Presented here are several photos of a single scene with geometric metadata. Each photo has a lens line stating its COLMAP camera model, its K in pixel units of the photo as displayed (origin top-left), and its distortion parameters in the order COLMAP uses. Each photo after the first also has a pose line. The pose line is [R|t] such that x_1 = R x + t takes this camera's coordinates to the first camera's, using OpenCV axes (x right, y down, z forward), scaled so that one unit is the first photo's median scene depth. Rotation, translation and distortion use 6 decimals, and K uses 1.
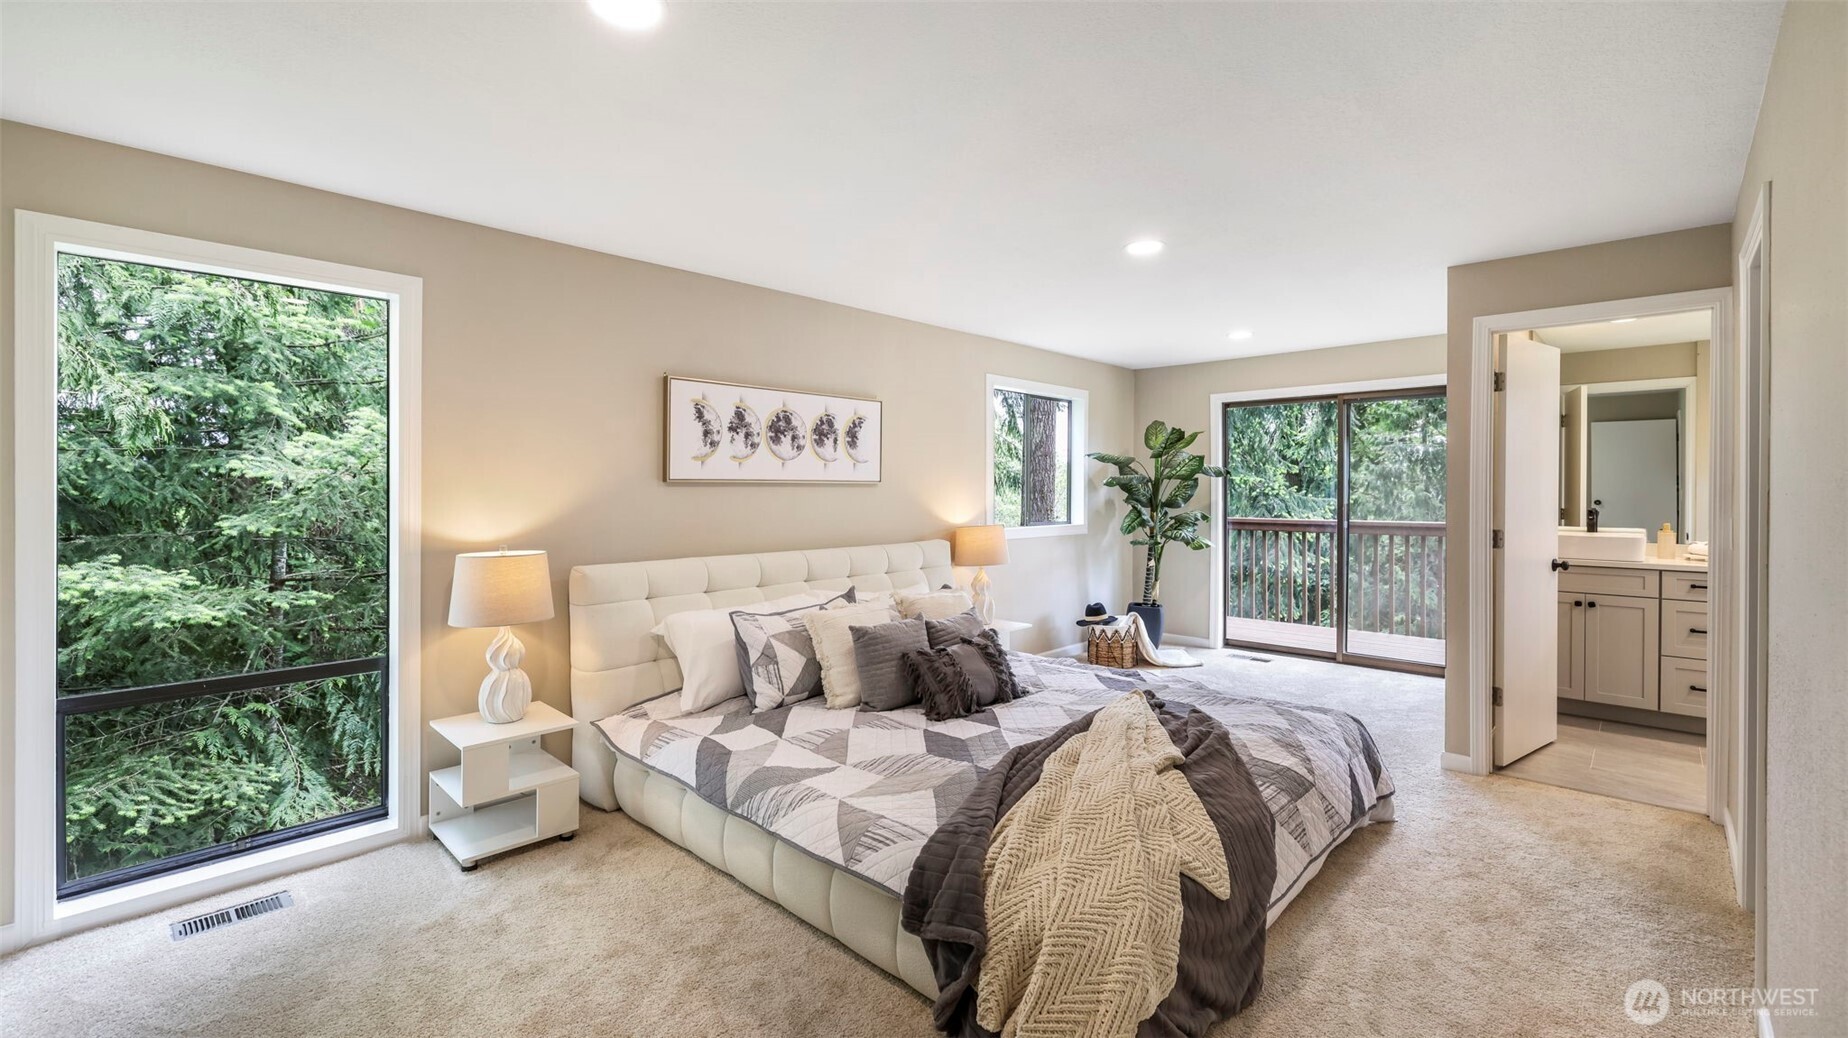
lens RADIAL K [[788.4, 0, 922.6], [0, 788.4, 488.3], [0, 0, 1]] dist [-0.000396, -0.000055]
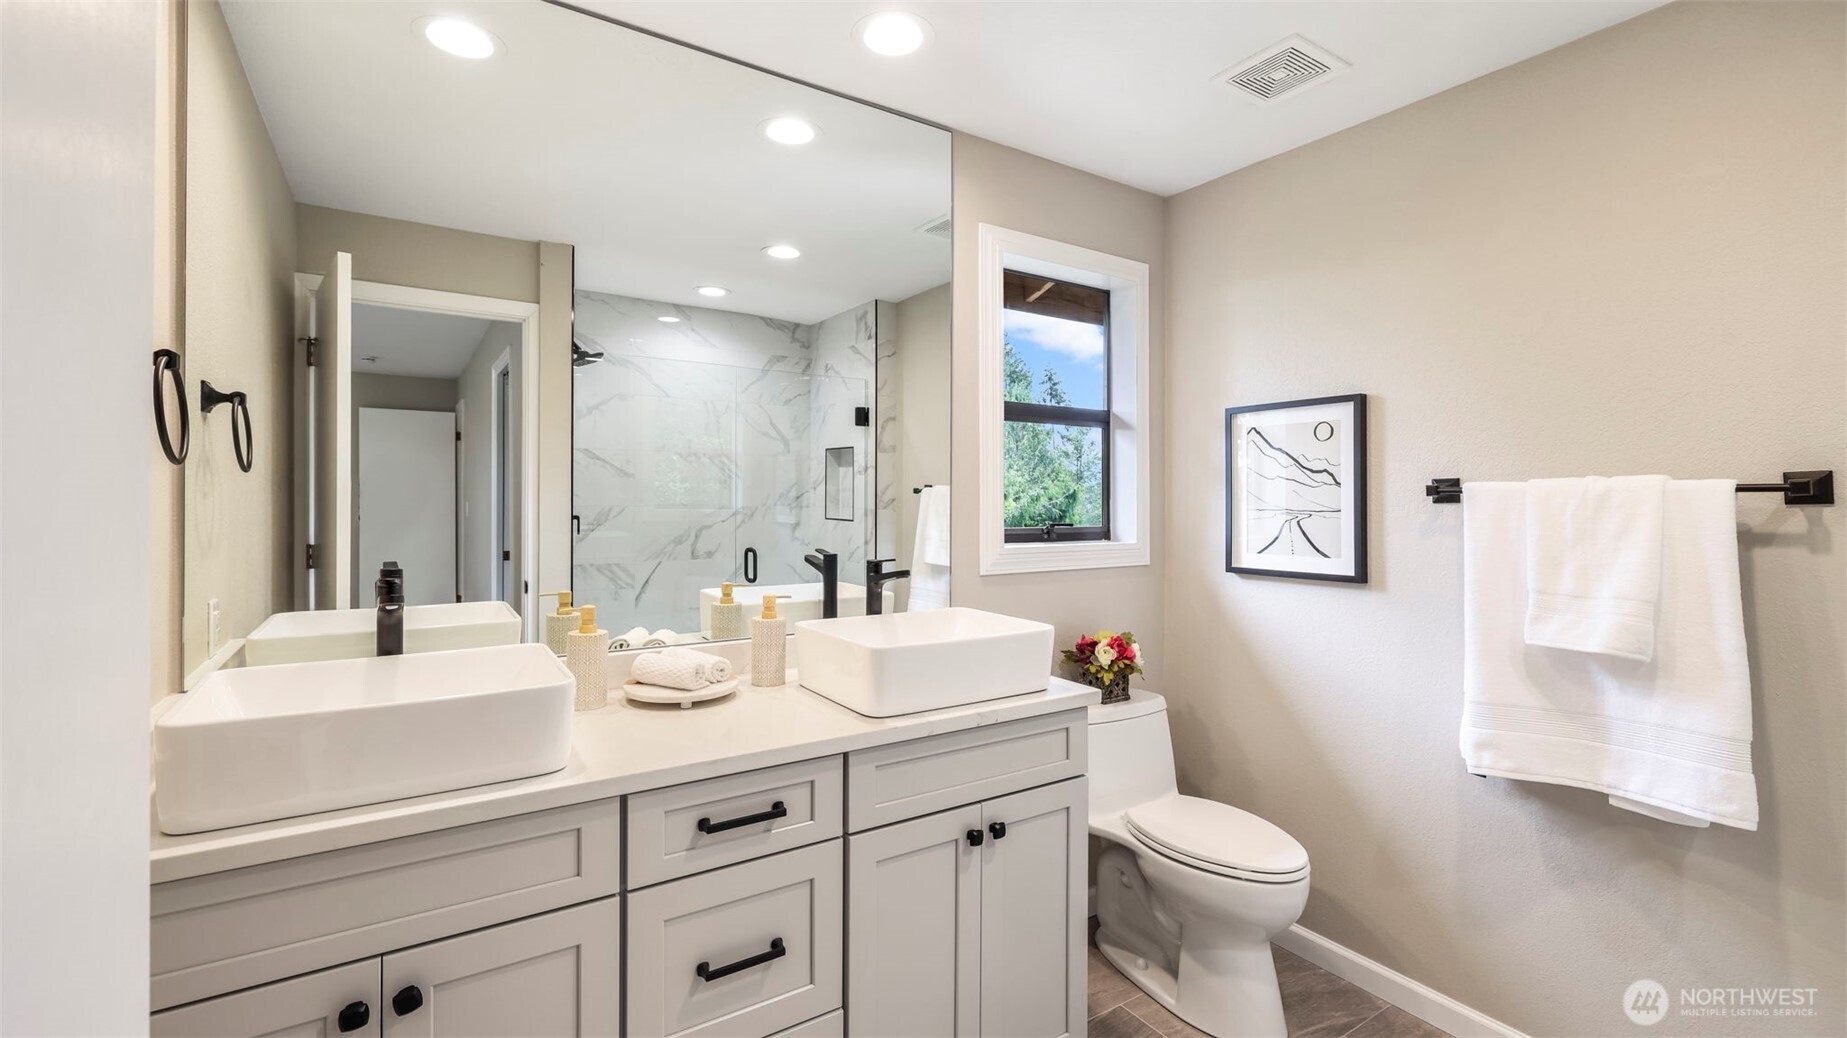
lens RADIAL K [[787.9, 0, 922.1], [0, 787.9, 488.3], [0, 0, 1]] dist [-0.000396, -0.000055]
pose [[0.235077, 0.001423, 0.971976, 0.427669], [0.010693, 0.999935, -0.004050, -0.003901], [-0.971918, 0.011345, 0.235047, 0.517361]]
